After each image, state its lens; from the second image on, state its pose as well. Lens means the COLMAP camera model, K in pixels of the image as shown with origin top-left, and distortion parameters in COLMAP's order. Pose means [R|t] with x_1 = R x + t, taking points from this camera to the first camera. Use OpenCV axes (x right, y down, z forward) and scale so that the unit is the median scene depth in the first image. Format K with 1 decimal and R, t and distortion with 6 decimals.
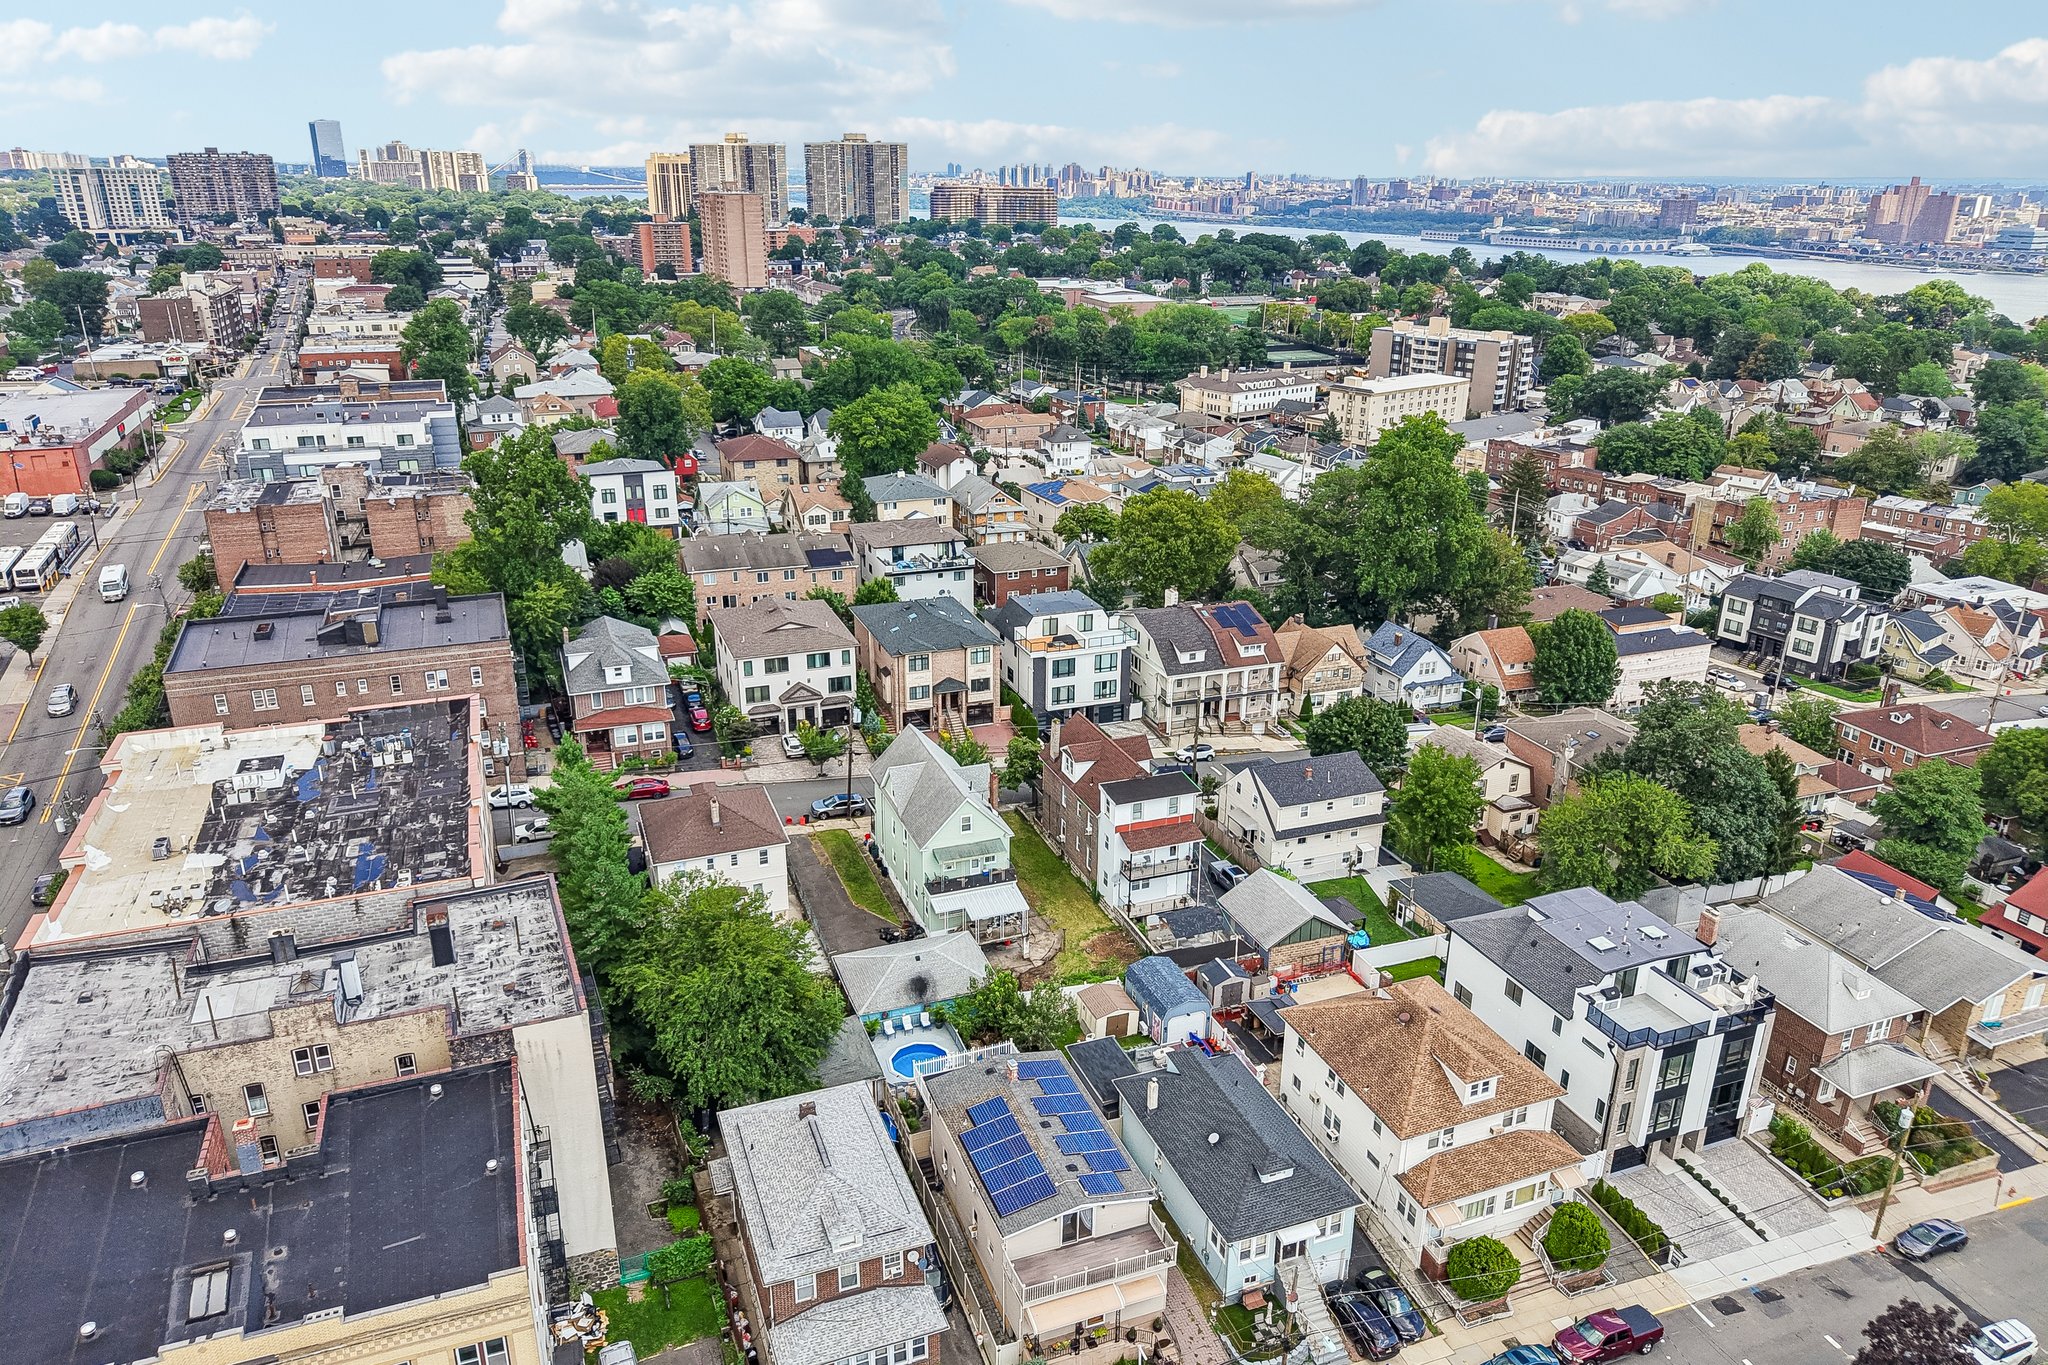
lens RADIAL K [[1382.3, 0, 1028.6], [0, 1382.3, 687.4], [0, 0, 1]] dist [0.027523, -0.029362]
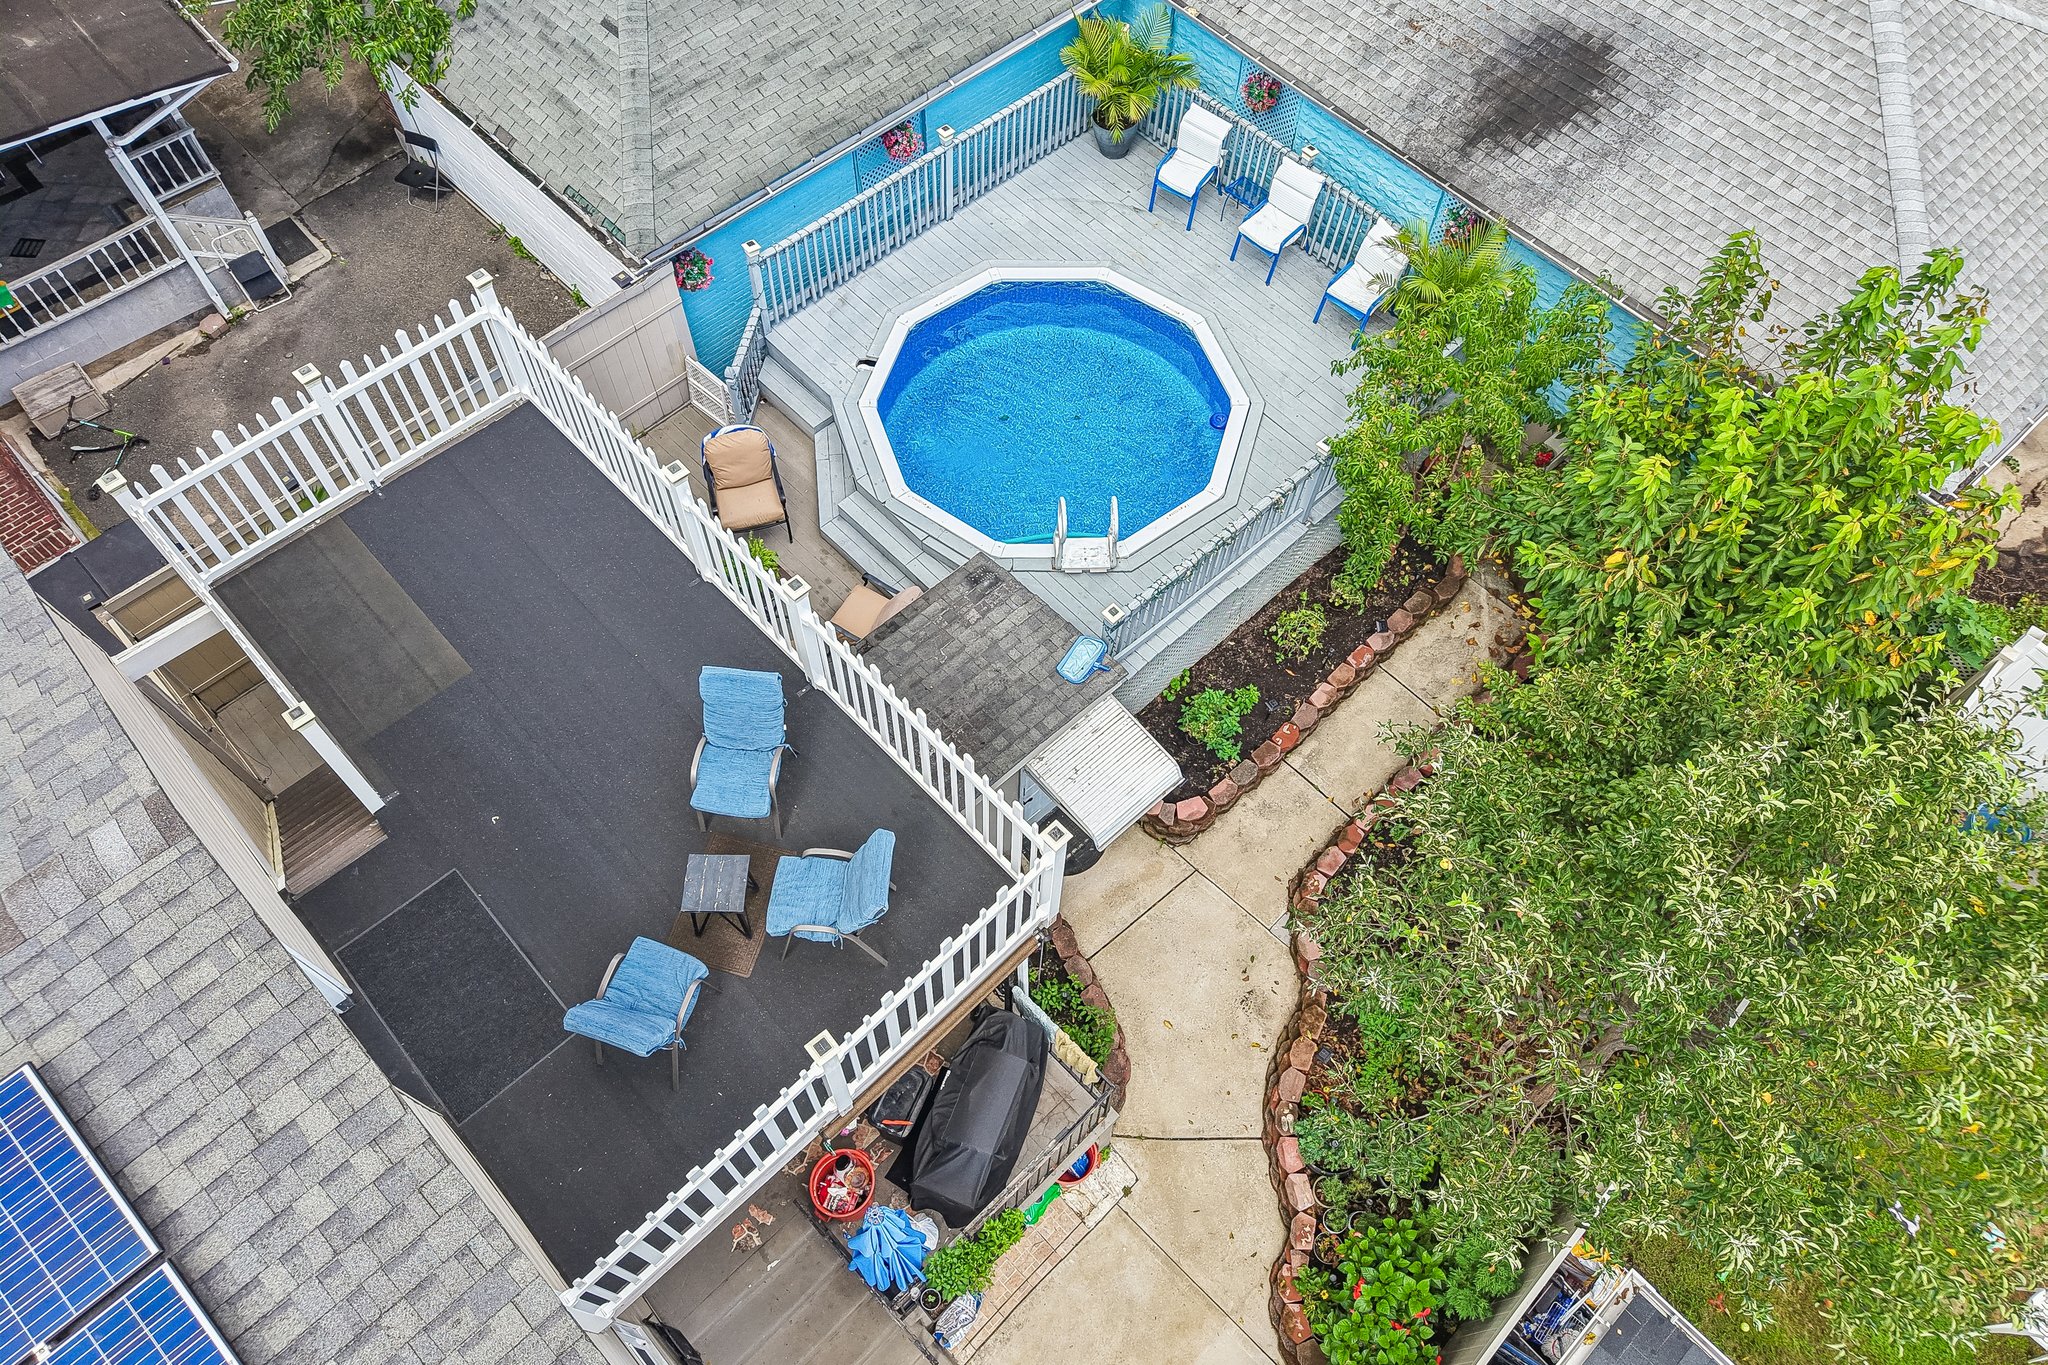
lens RADIAL K [[1382.3, 0, 1015.5], [0, 1382.3, 677.7], [0, 0, 1]] dist [0.027523, -0.029362]
pose [[0.398407, 0.793488, -0.460053, 0.013085], [-0.354831, 0.595863, 0.720445, 0.109848], [0.845793, -0.123789, 0.518951, 0.575415]]
